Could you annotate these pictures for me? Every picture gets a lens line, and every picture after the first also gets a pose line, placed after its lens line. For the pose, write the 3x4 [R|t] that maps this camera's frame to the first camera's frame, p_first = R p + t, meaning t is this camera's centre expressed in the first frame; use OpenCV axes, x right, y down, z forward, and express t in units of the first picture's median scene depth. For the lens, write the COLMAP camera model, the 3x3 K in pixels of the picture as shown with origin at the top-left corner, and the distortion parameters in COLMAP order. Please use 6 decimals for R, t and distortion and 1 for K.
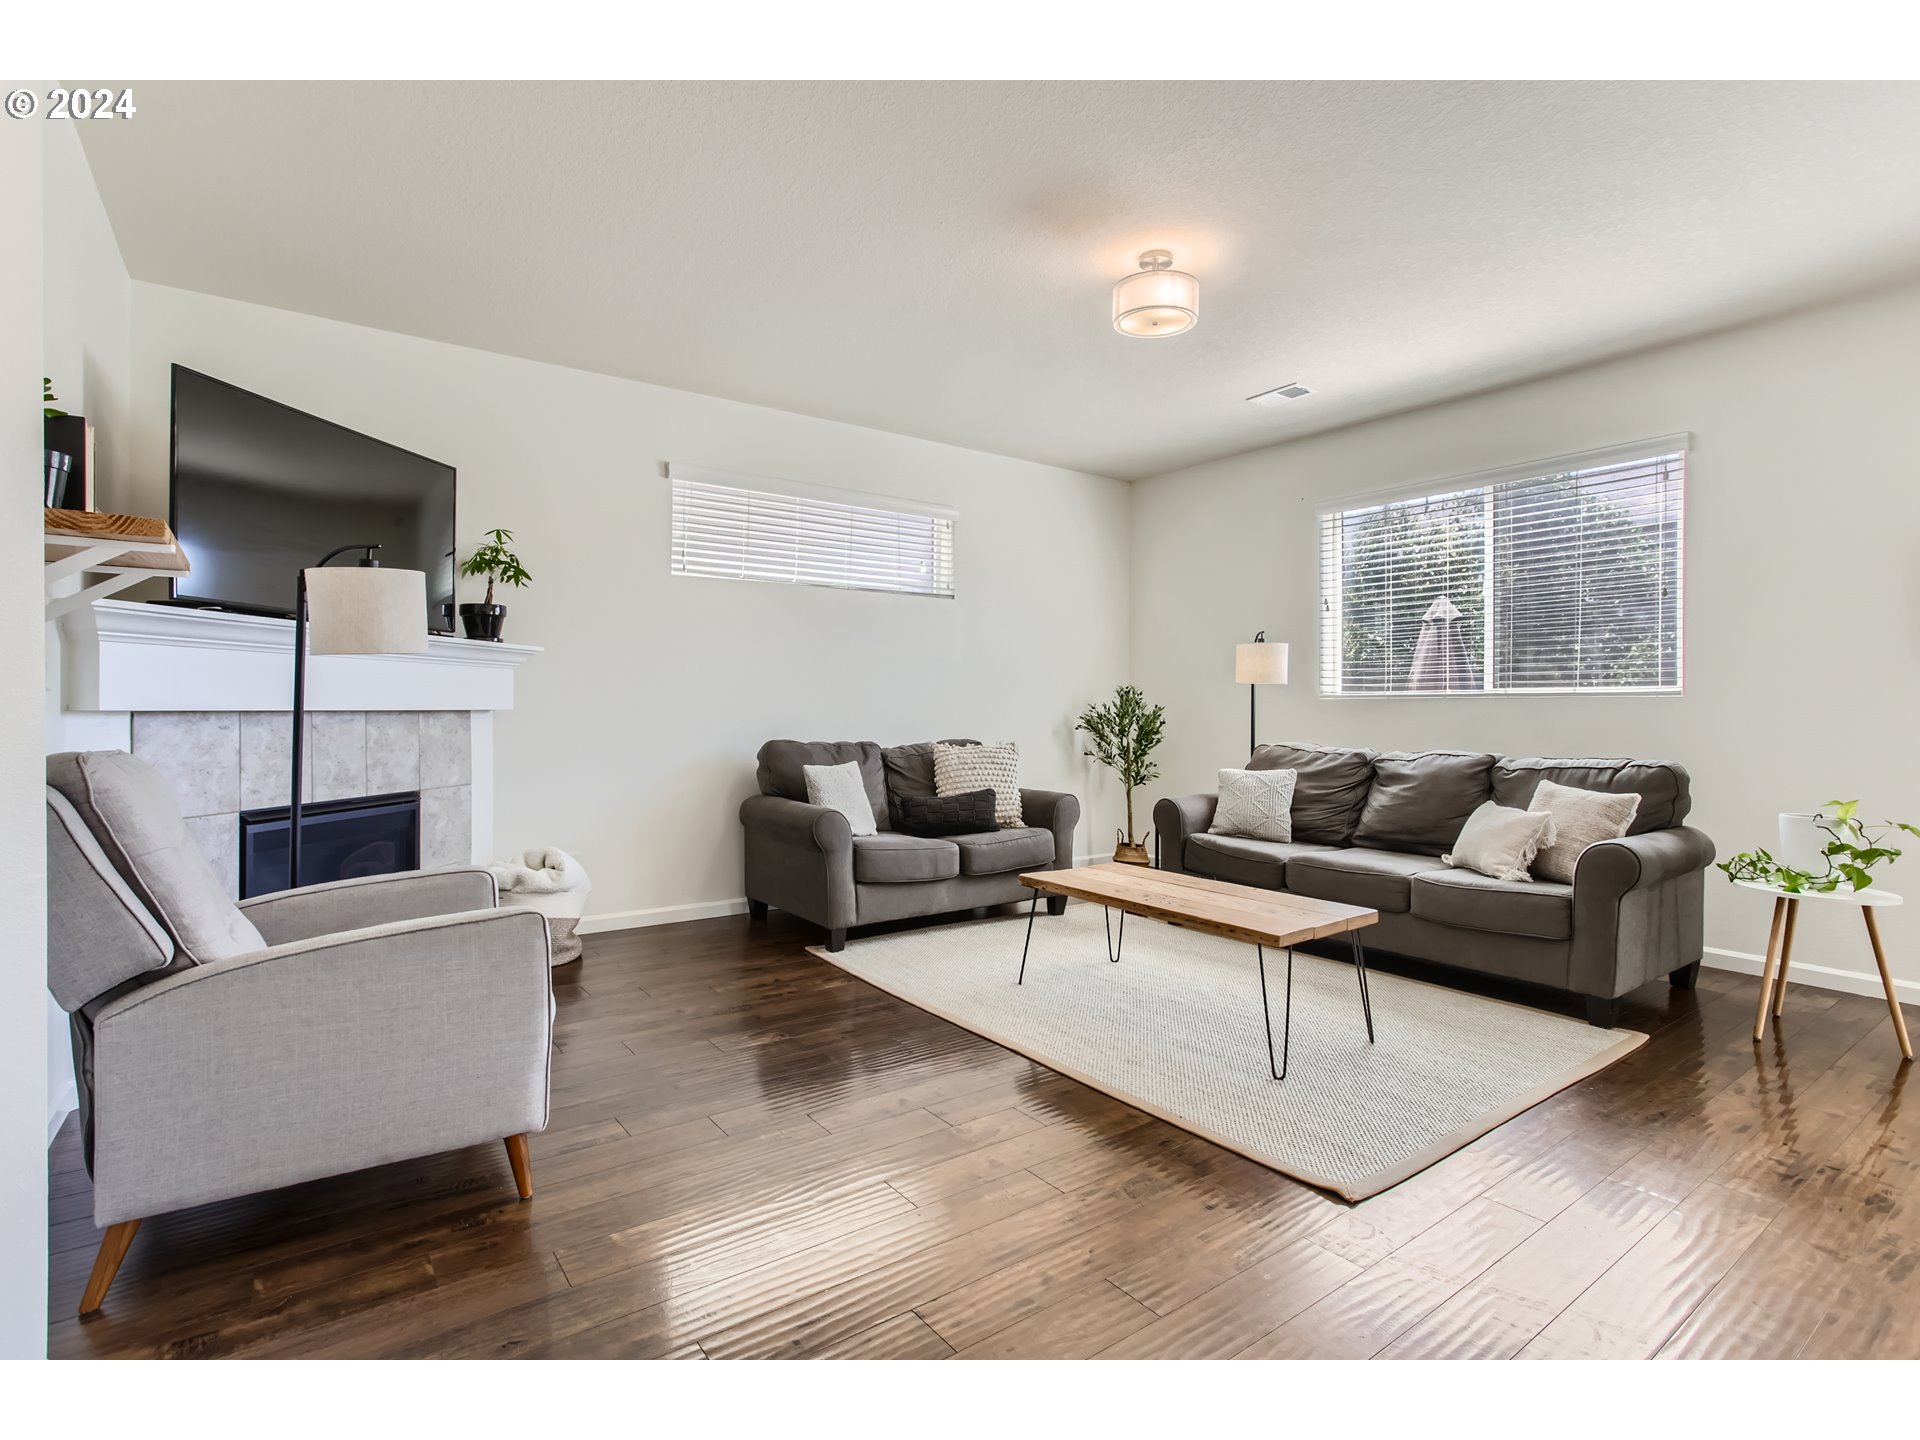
lens RADIAL K [[932.6, 0, 952.9], [0, 932.6, 710.5], [0, 0, 1]] dist [-0.015228, 0.006045]
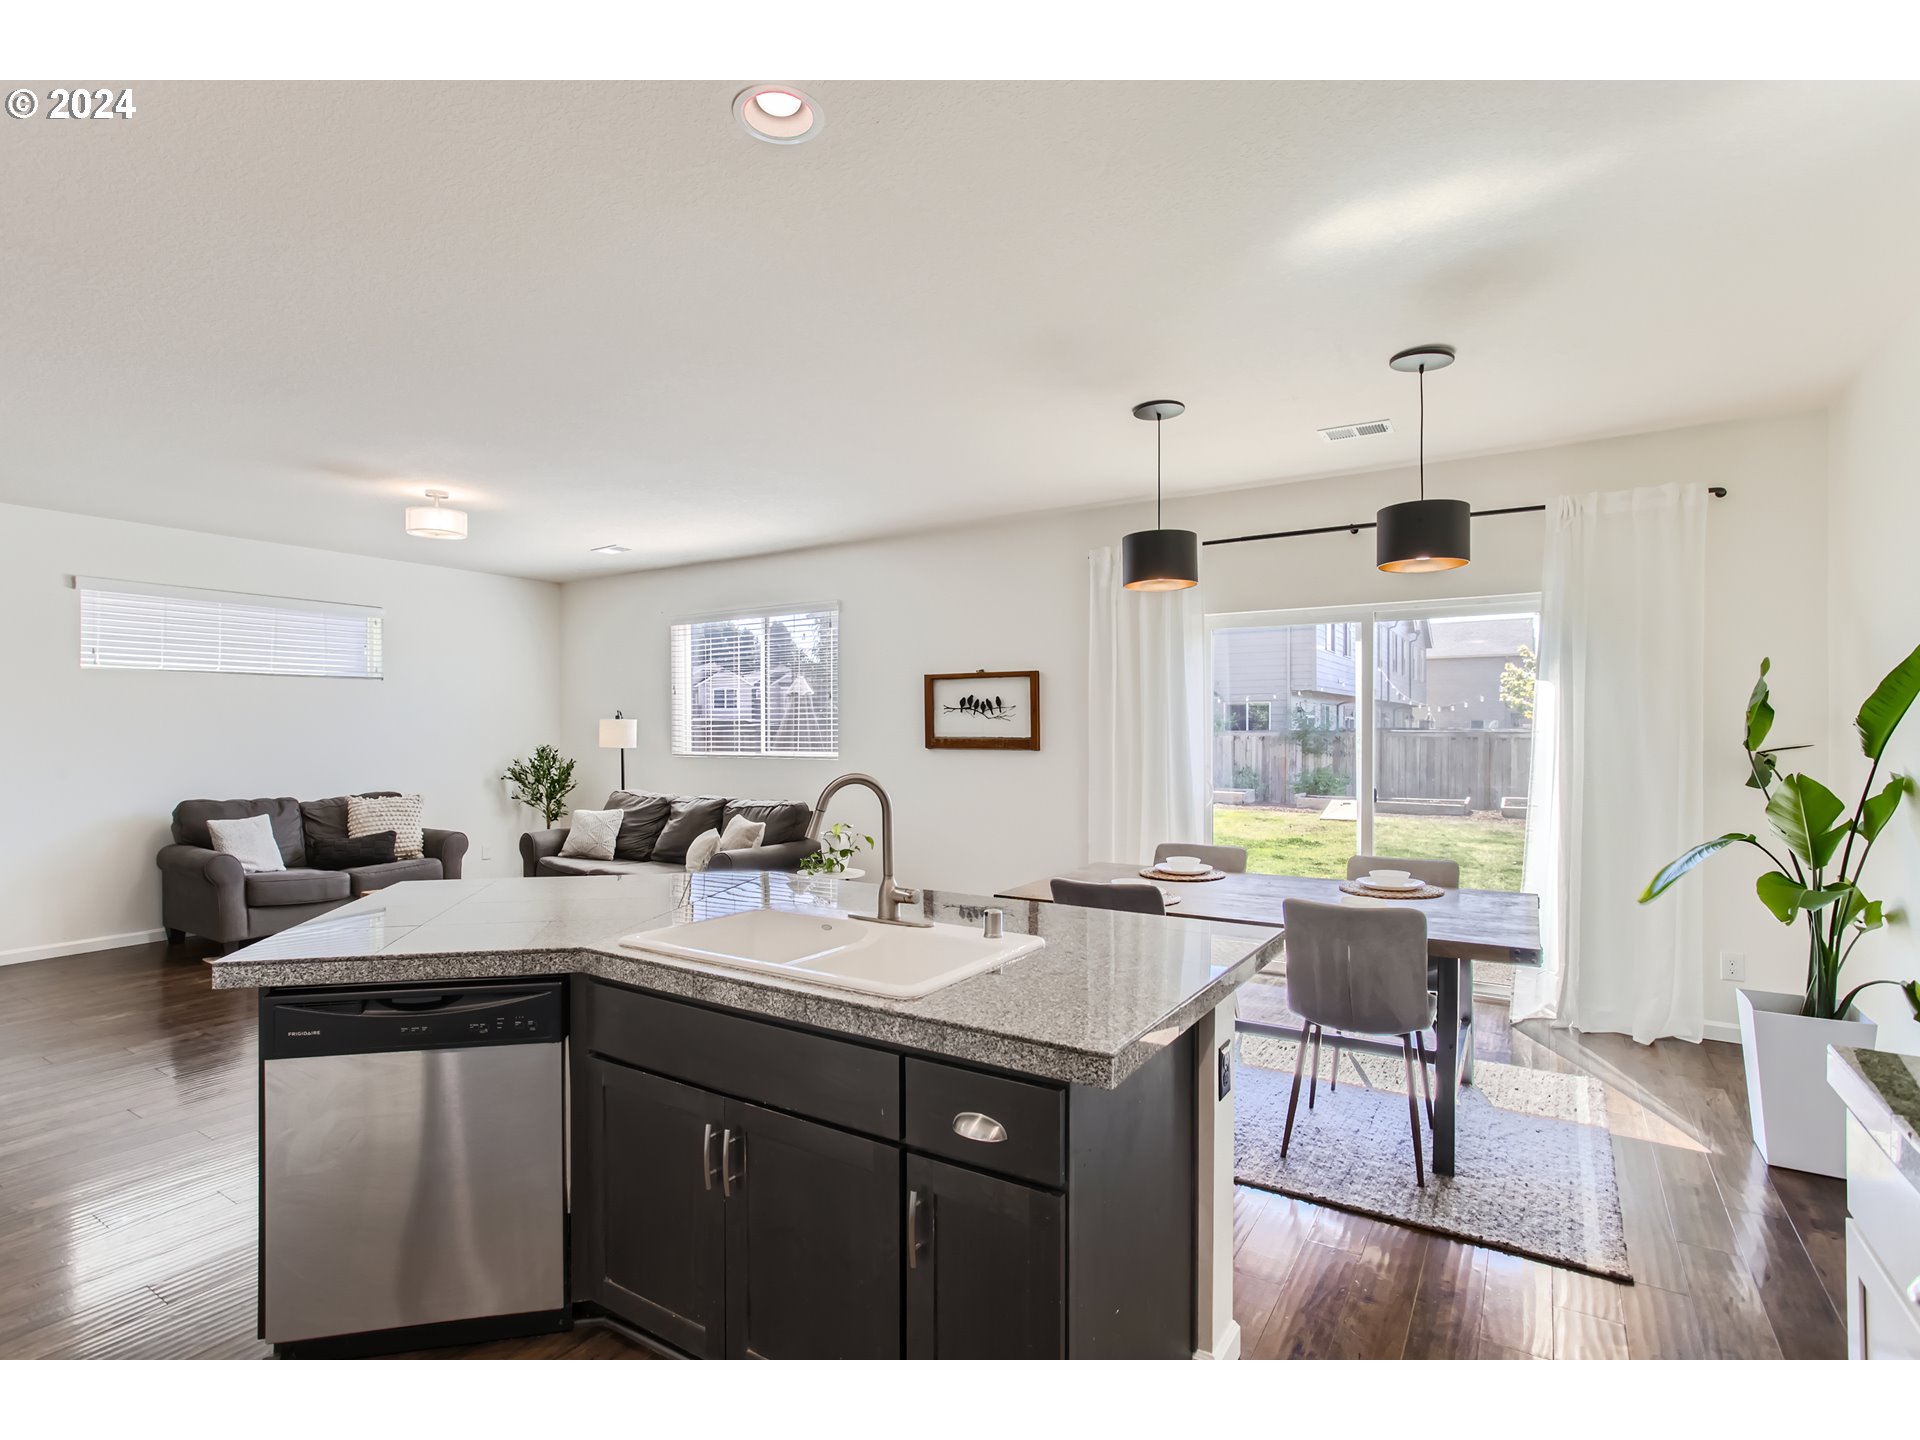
lens RADIAL K [[932.6, 0, 975.0], [0, 932.6, 729.9], [0, 0, 1]] dist [-0.015228, 0.006045]
pose [[0.925808, -0.003114, 0.377981, 0.327432], [0.002909, 0.999995, 0.001113, -0.062122], [-0.377983, 0.000069, 0.925813, -0.567937]]
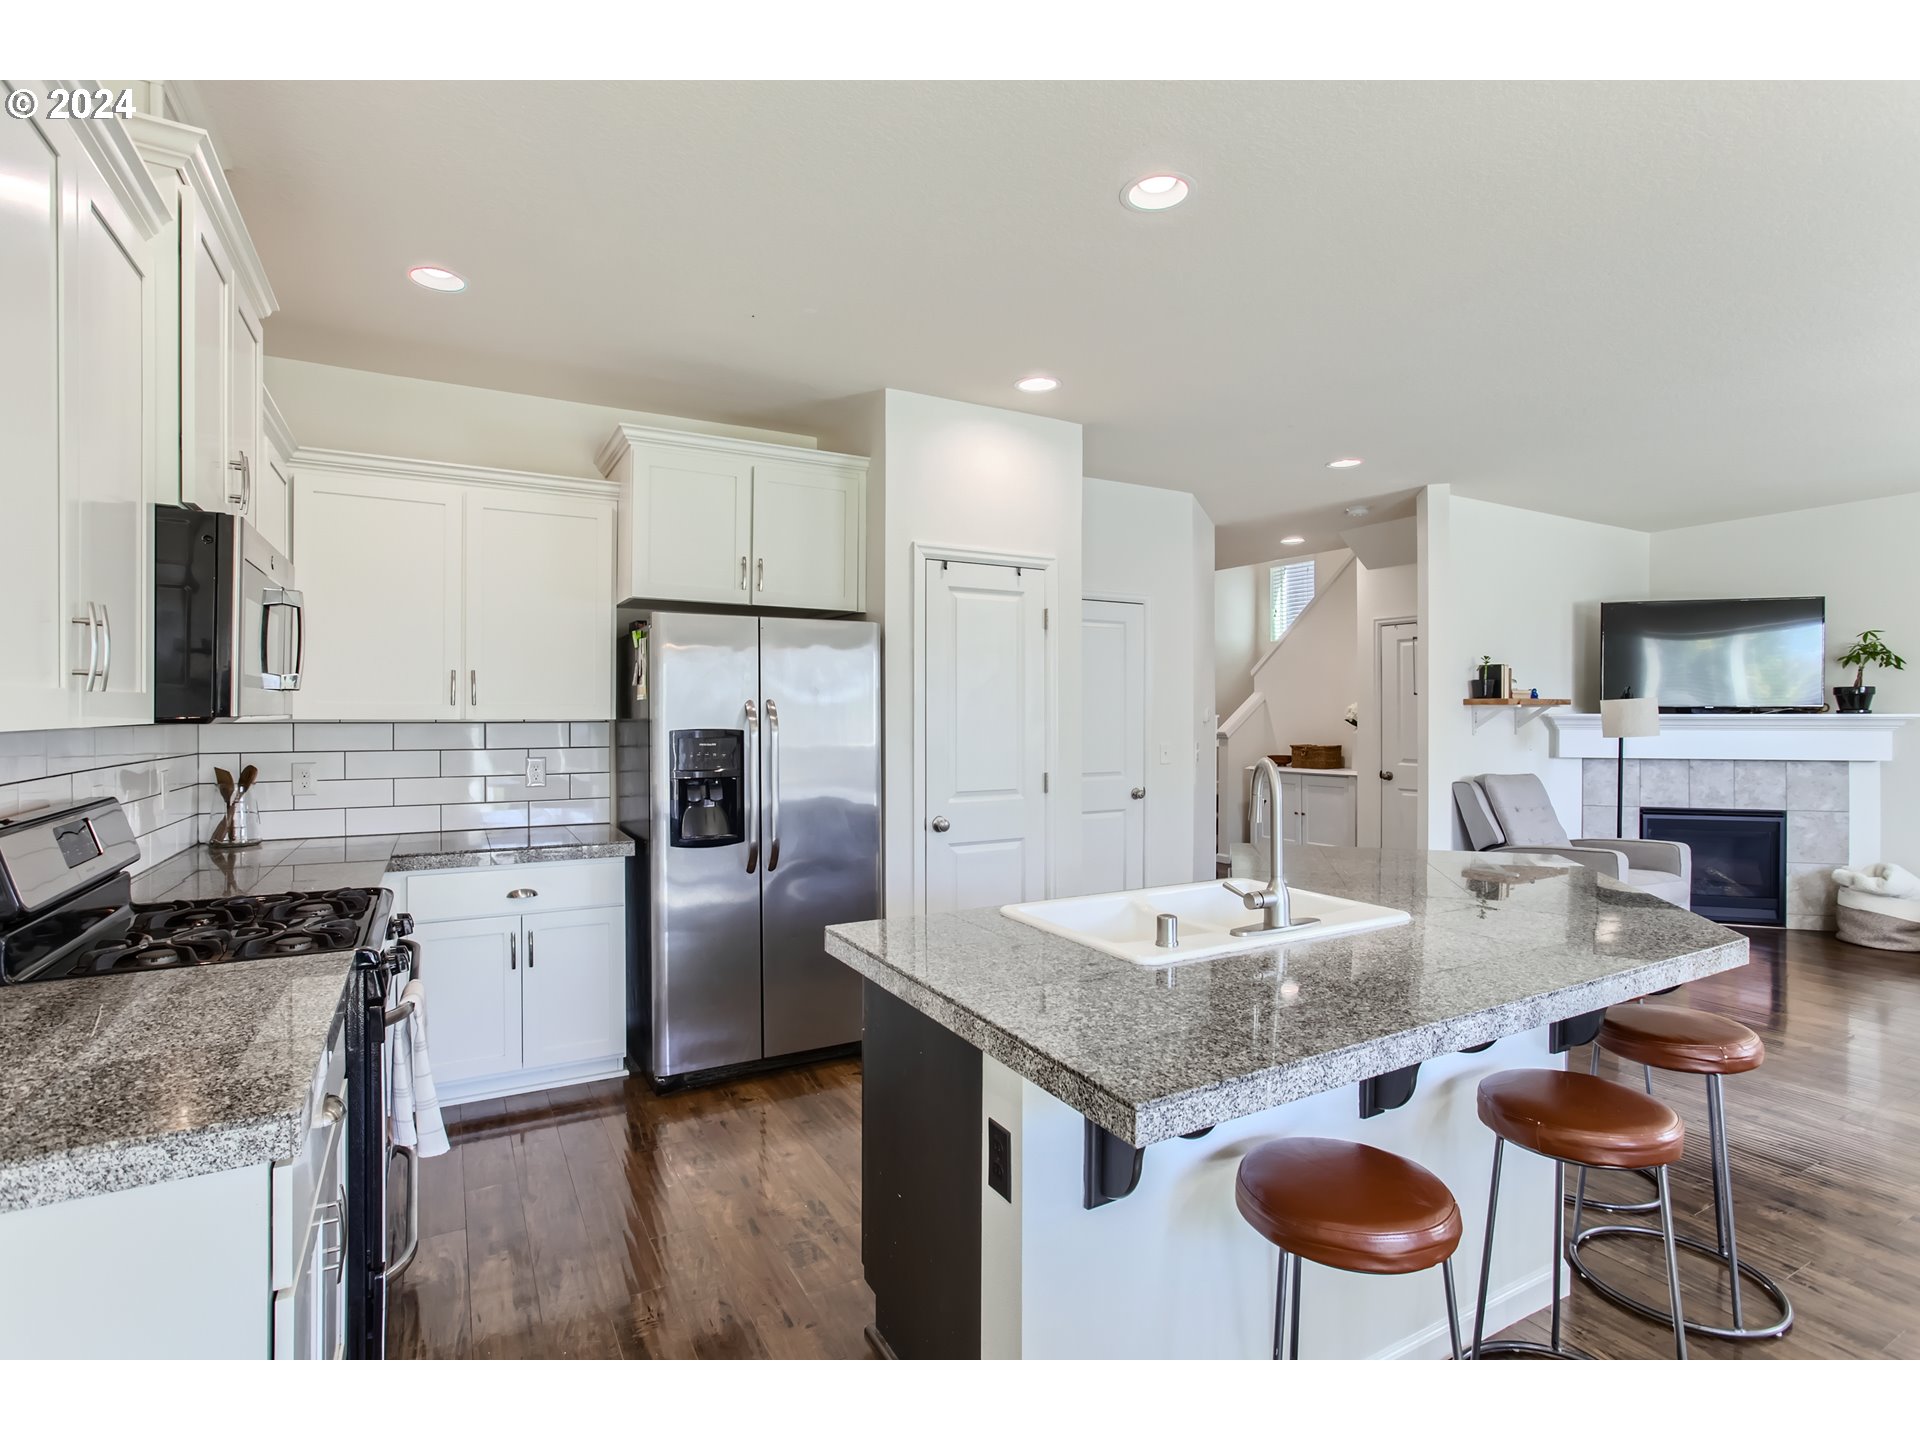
lens RADIAL K [[932.6, 0, 945.1], [0, 932.6, 720.6], [0, 0, 1]] dist [-0.015228, 0.006045]
pose [[-0.130834, 0.004937, -0.991392, 0.928453], [-0.003408, 0.999979, 0.005430, -0.055757], [0.991398, 0.004089, -0.130815, -0.165738]]
